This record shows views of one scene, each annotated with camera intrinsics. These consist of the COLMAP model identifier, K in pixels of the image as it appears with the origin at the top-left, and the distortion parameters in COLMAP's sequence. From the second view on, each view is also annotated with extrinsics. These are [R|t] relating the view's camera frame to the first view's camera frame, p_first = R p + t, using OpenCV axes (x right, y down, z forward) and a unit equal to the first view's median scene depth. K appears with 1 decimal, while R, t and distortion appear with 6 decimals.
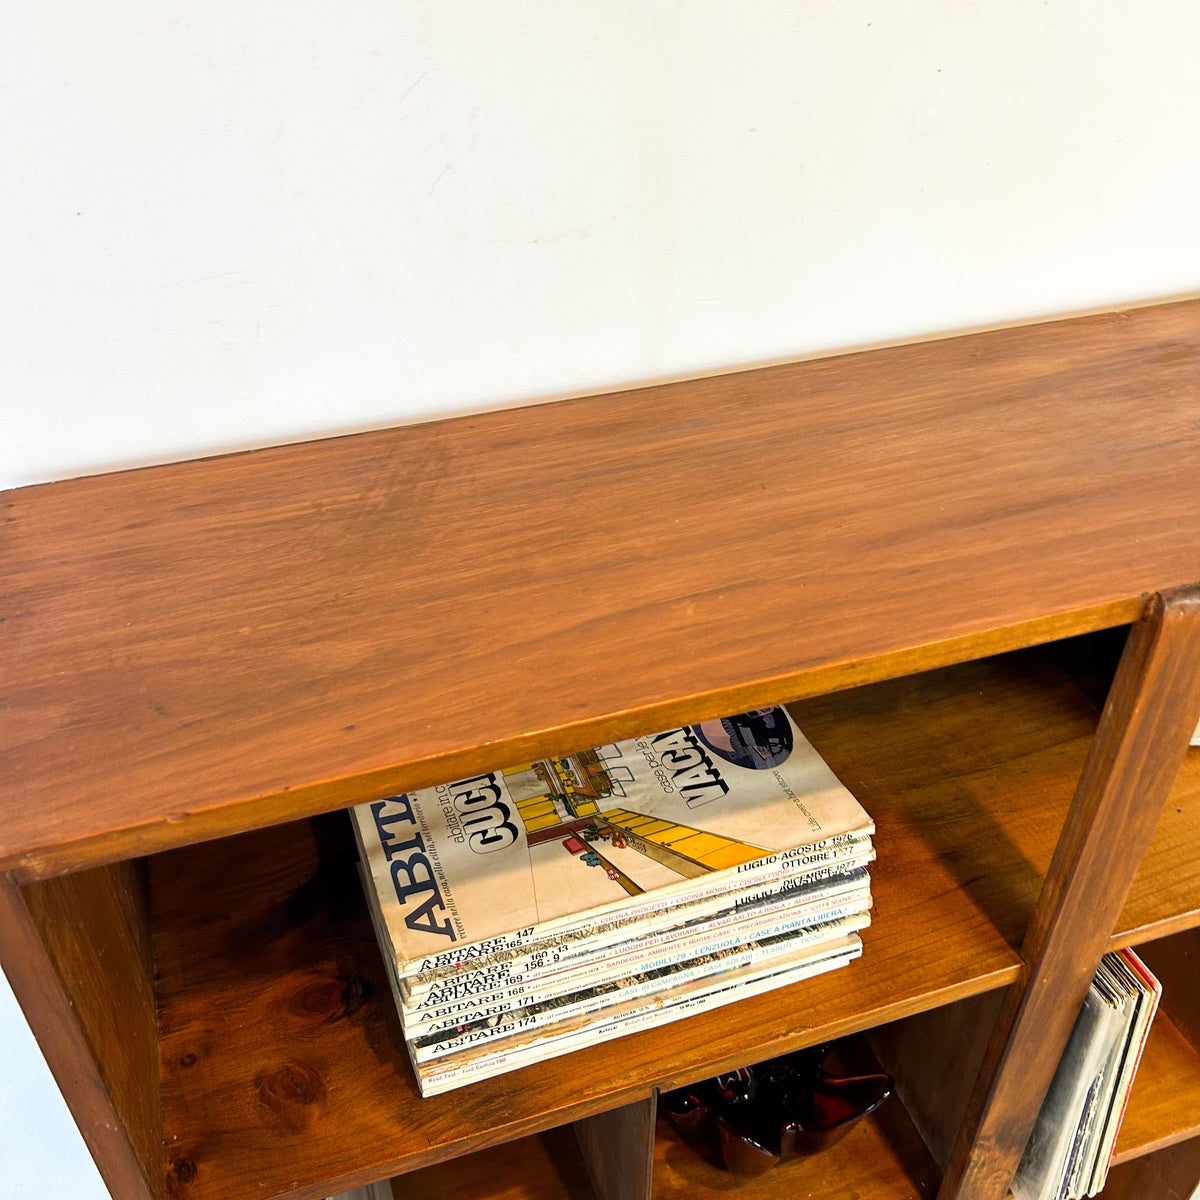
lens RADIAL K [[1228.8, 0, 600.0], [0, 1228.8, 600.0], [0, 0, 1]] dist [0.094782, -0.215350]
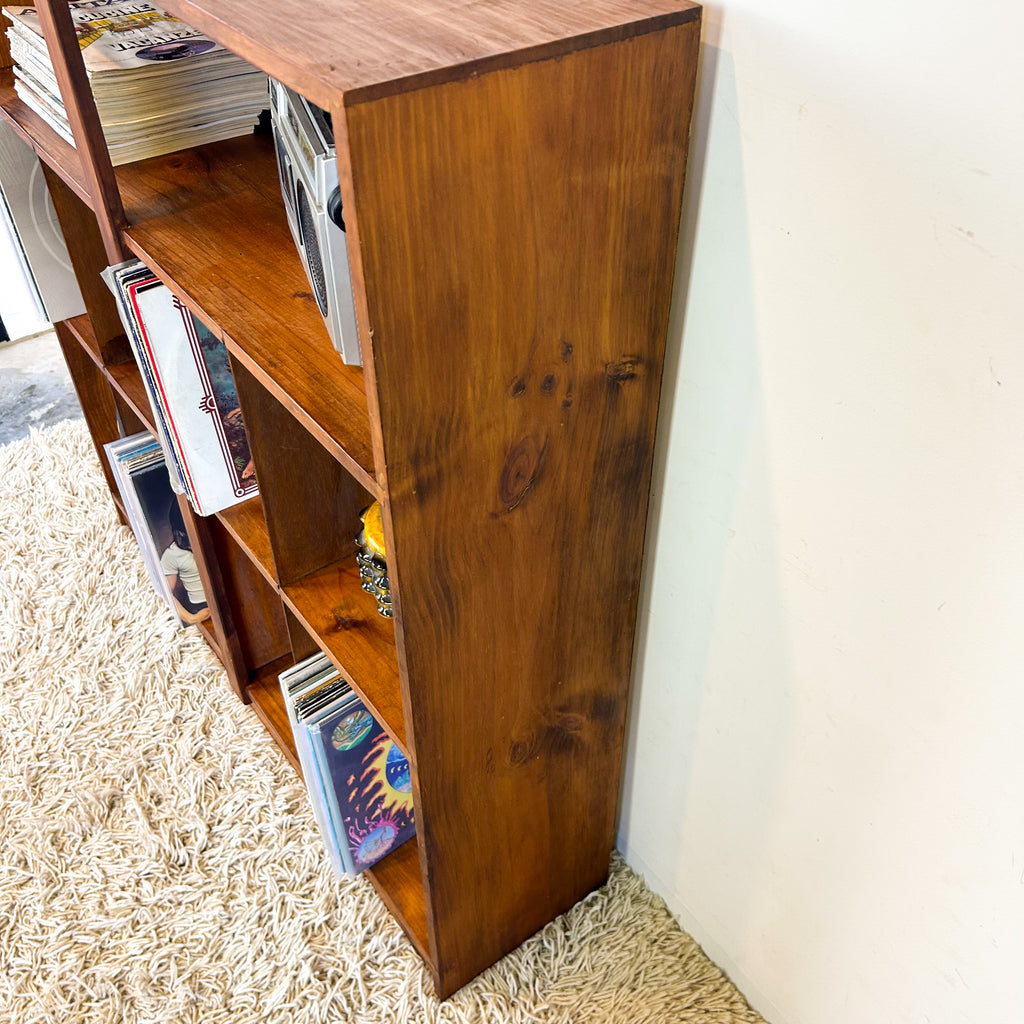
lens RADIAL K [[1048.6, 0, 512.0], [0, 1048.6, 512.0], [0, 0, 1]] dist [0.094782, -0.215350]
pose [[0.304335, 0.622700, -0.720850, 1.882216], [-0.579671, 0.721564, 0.378586, -0.295168], [0.755885, 0.302639, 0.580558, 0.731744]]
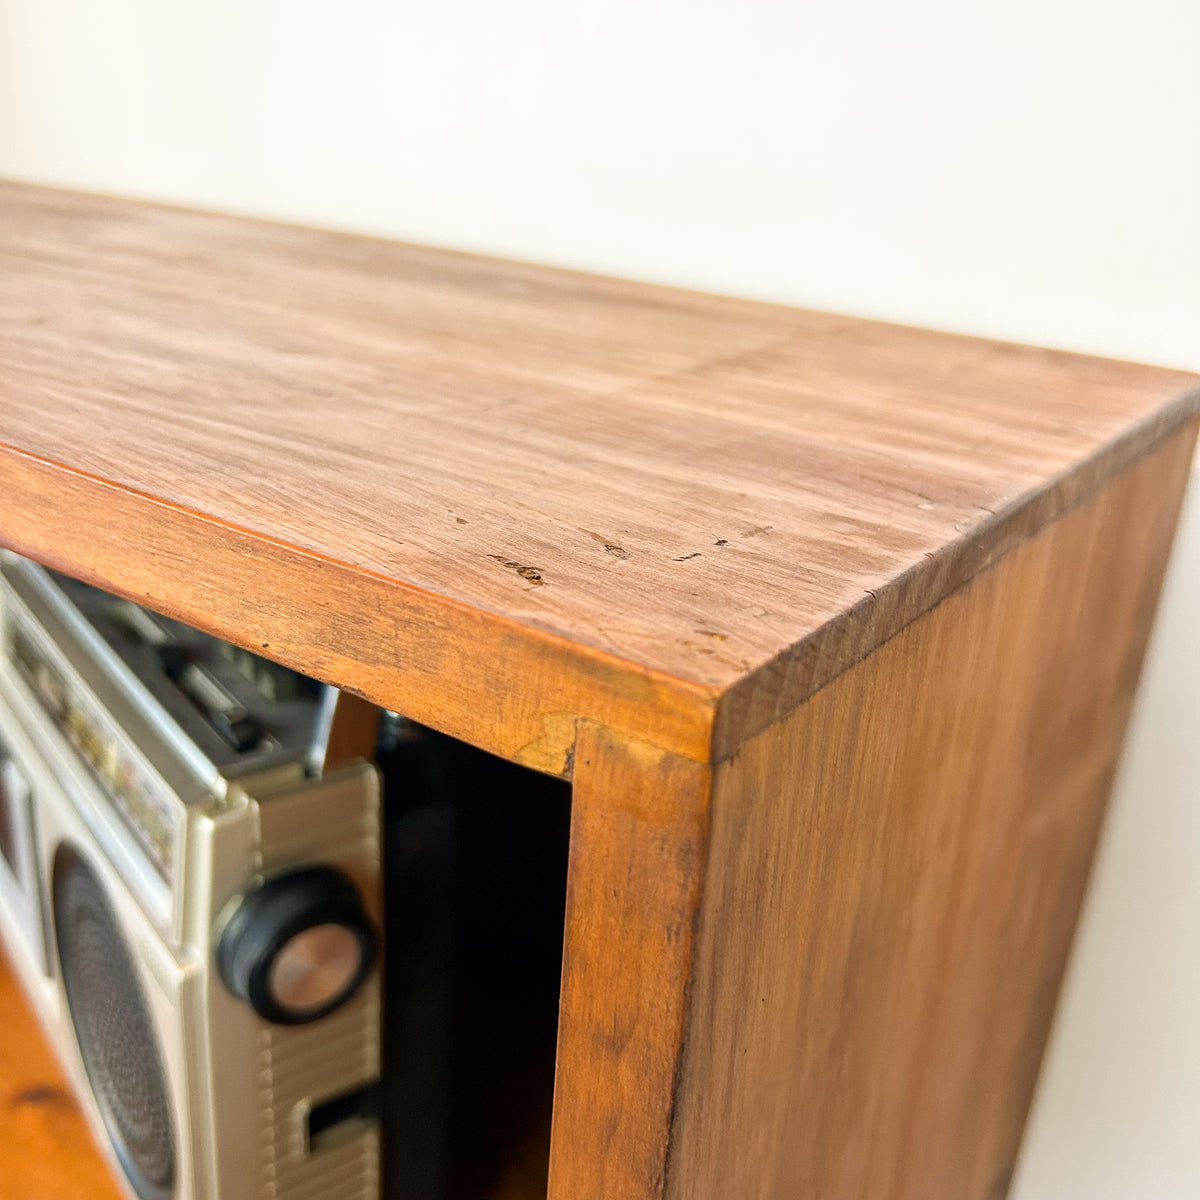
lens RADIAL K [[1228.8, 0, 600.0], [0, 1228.8, 600.0], [0, 0, 1]] dist [0.094782, -0.215350]
pose [[0.600259, 0.328424, -0.729265, 1.193701], [-0.542711, 0.837018, -0.069755, -0.139803], [0.587498, 0.437651, 0.680667, 0.867339]]
